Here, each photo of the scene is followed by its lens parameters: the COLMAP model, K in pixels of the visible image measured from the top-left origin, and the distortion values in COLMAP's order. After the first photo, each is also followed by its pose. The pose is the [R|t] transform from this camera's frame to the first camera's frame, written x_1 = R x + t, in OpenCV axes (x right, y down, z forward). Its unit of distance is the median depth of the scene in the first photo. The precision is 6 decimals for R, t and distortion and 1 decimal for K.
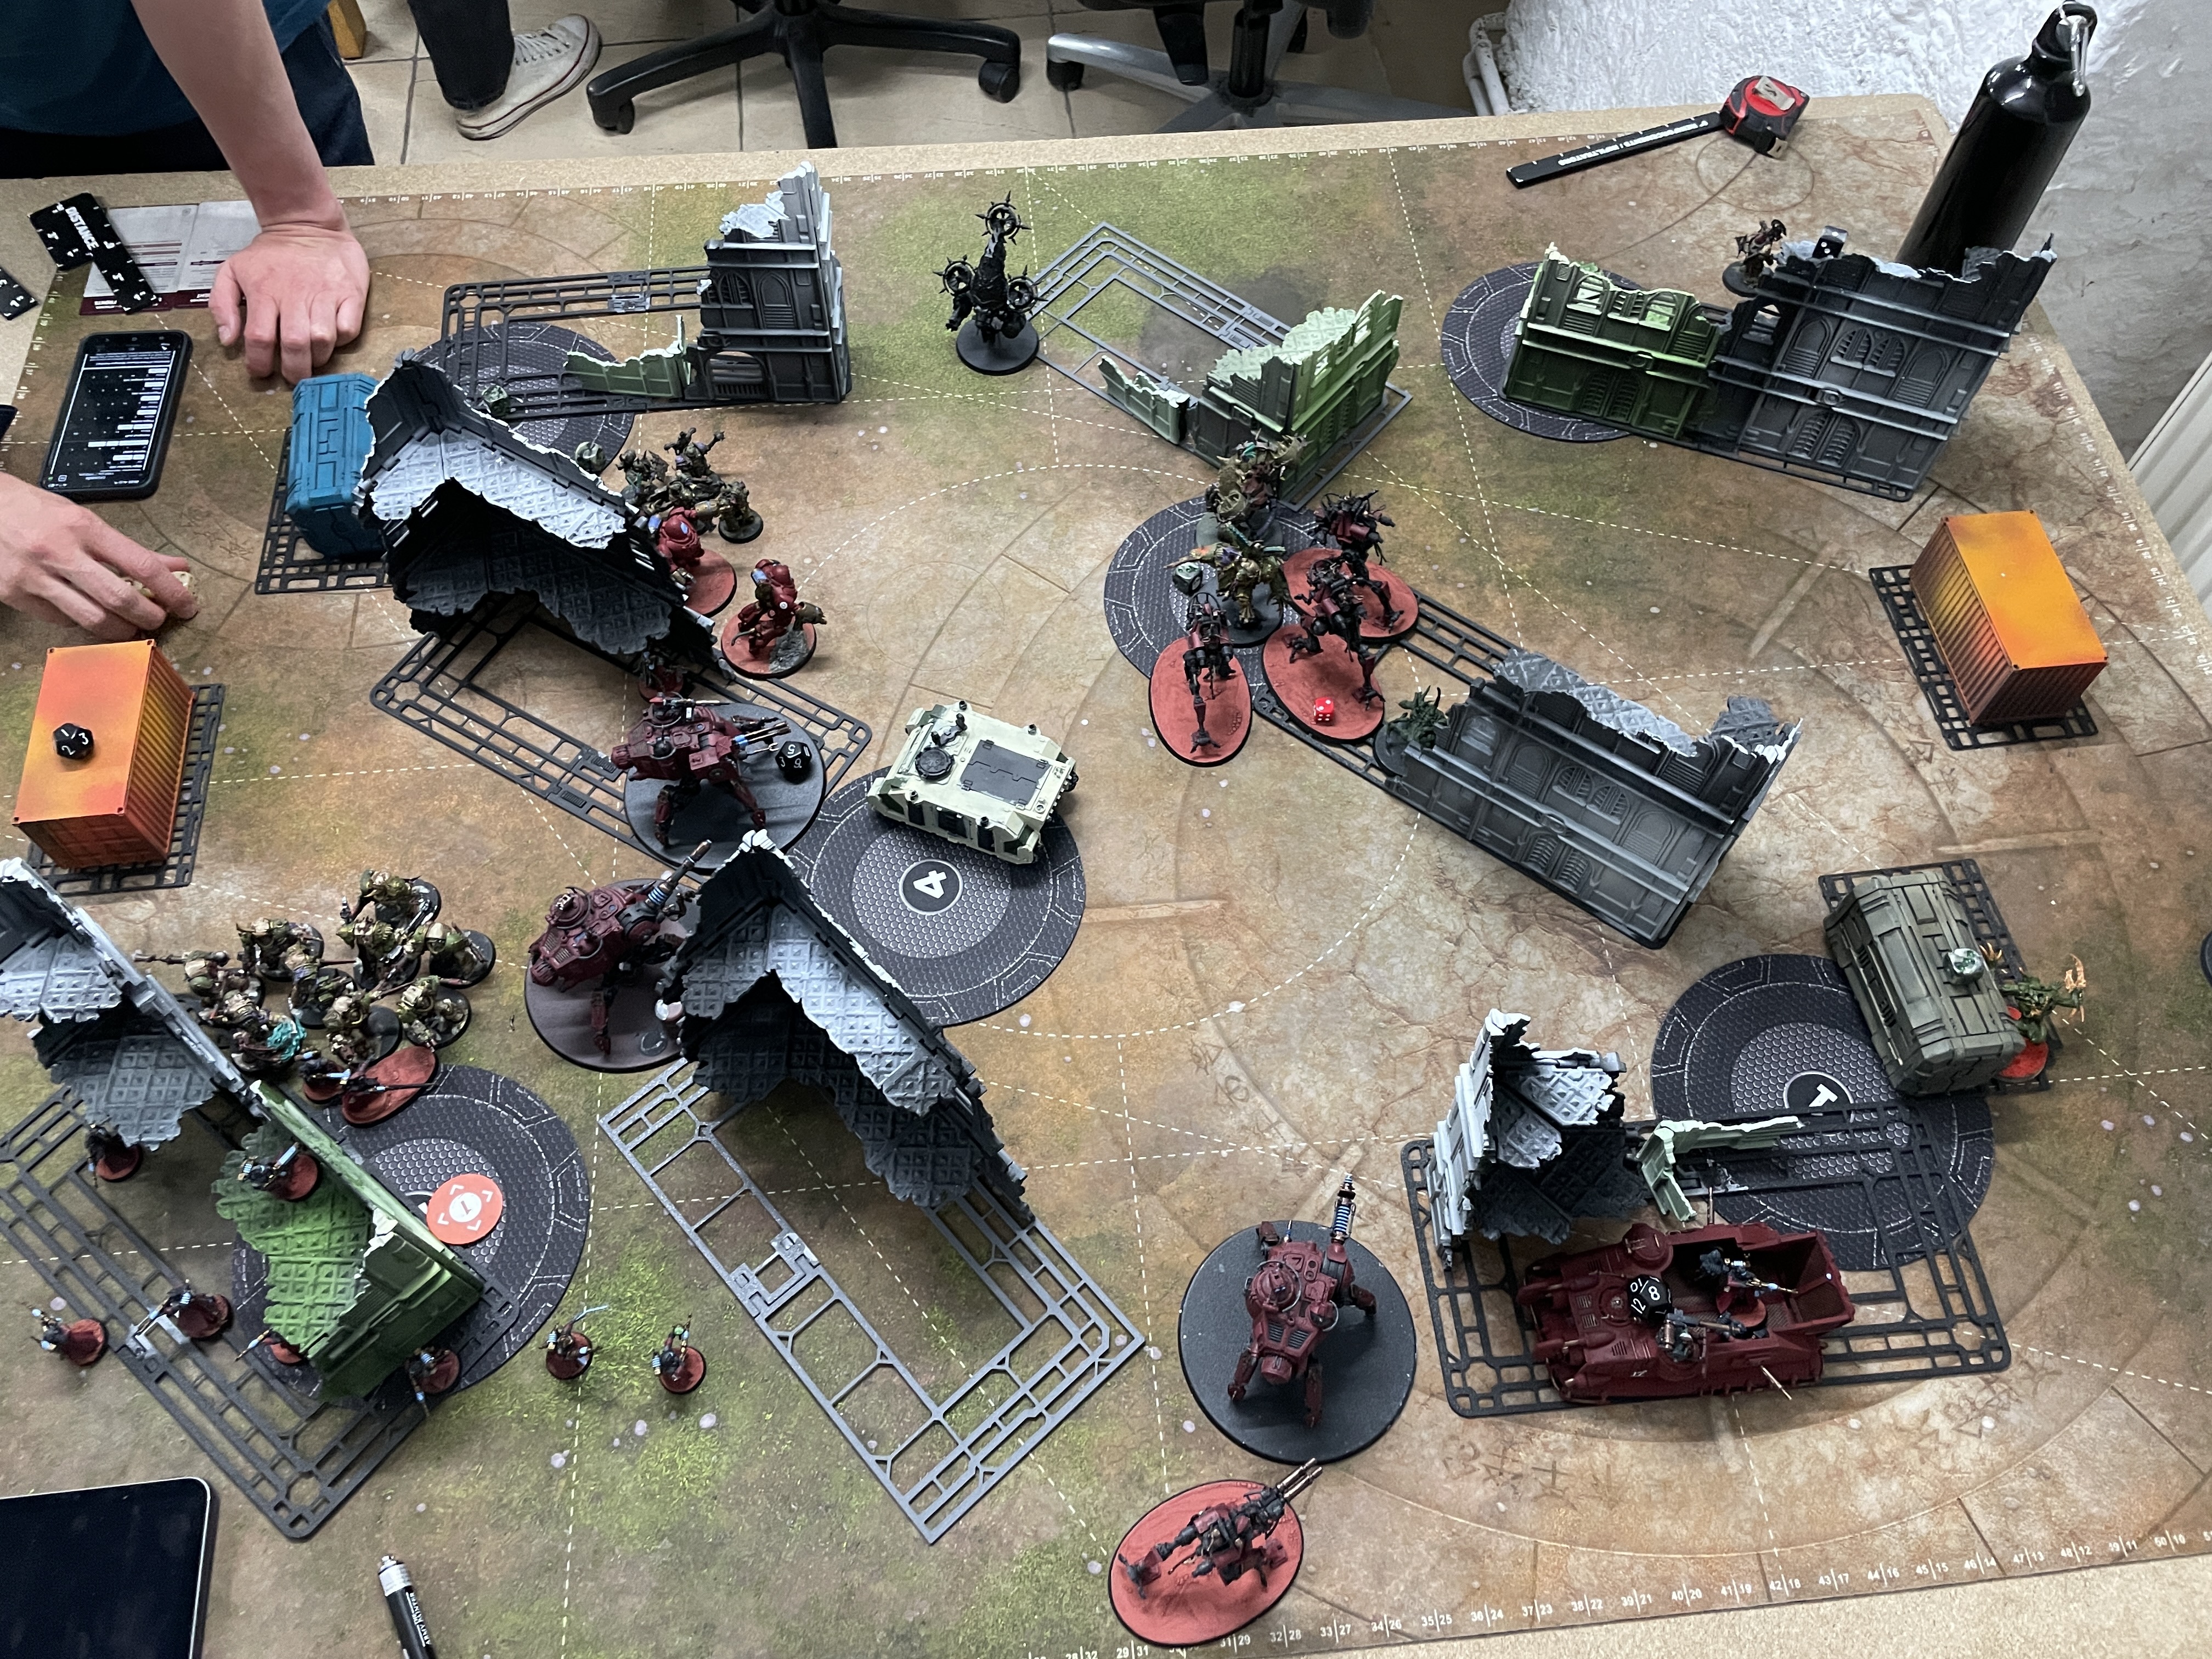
lens RADIAL K [[1667.7, 0, 1070.4], [0, 1667.7, 812.0], [0, 0, 1]] dist [0.092512, -0.107635]
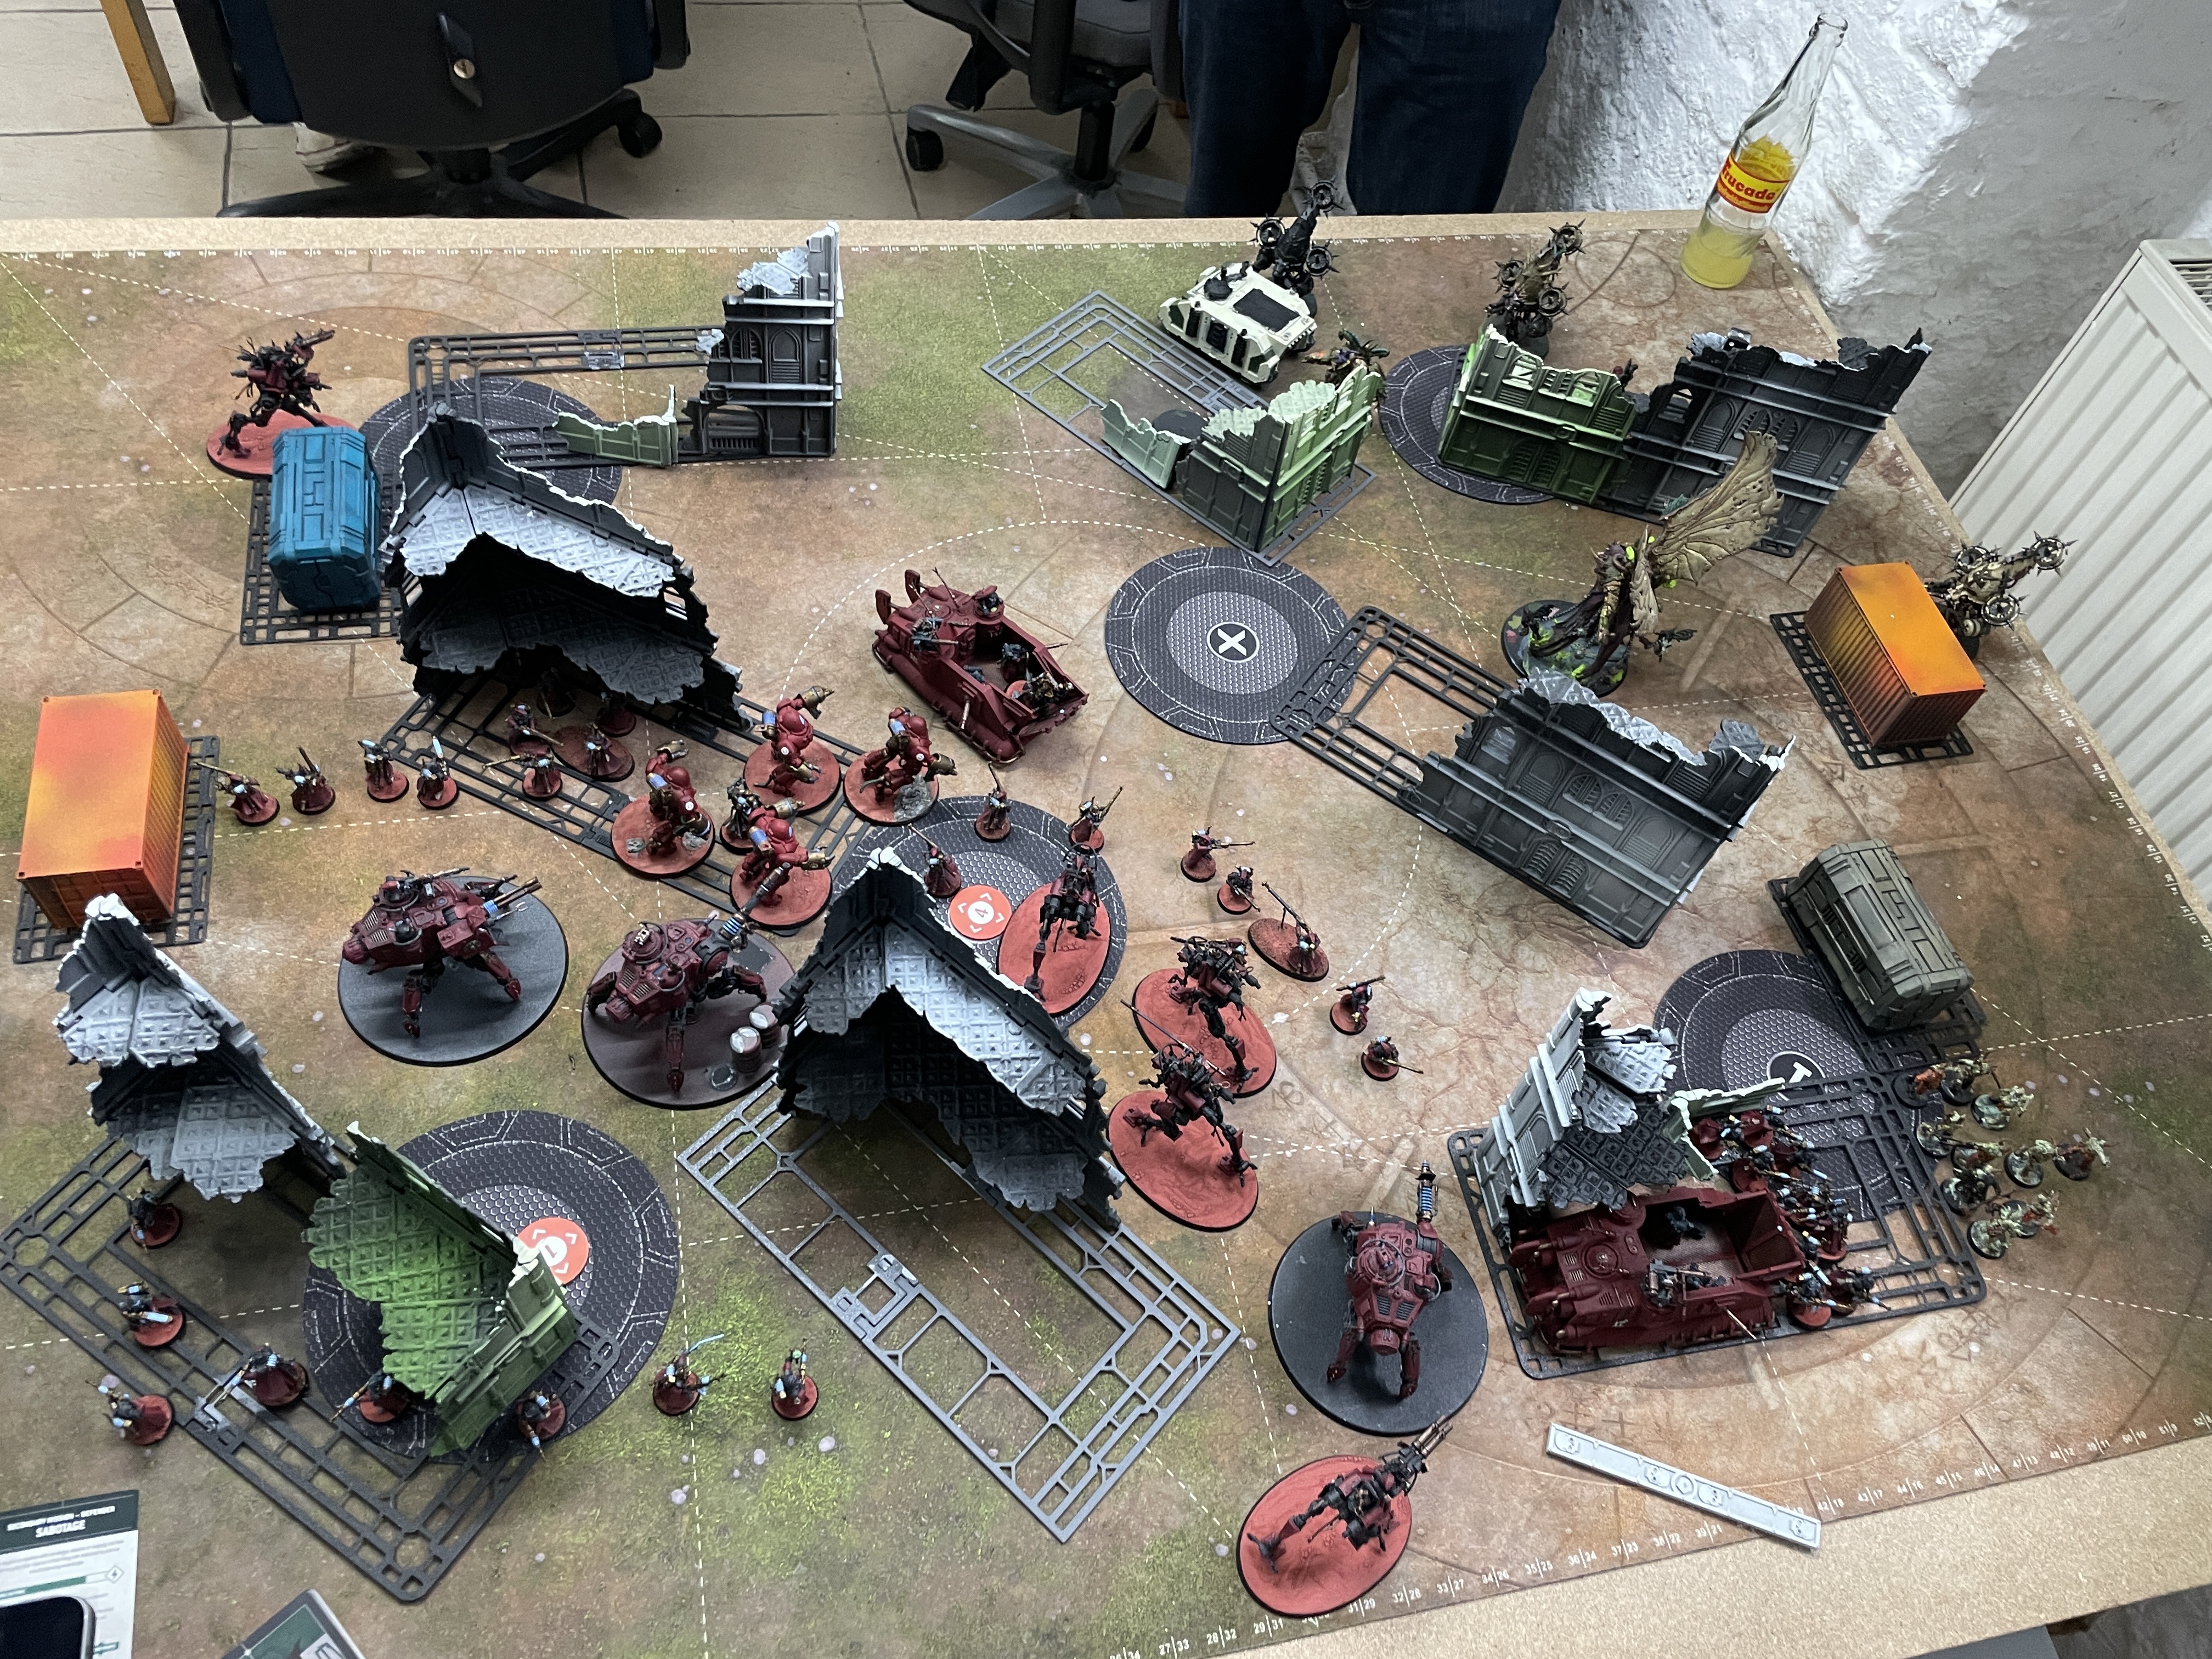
lens RADIAL K [[1661.3, 0, 1106.0], [0, 1661.3, 829.5], [0, 0, 1]] dist [0.098483, -0.115522]
pose [[0.985074, -0.025659, 0.170208, -0.200608], [0.034393, 0.998228, -0.048560, 0.048541], [-0.168660, 0.053689, 0.984211, -0.026315]]
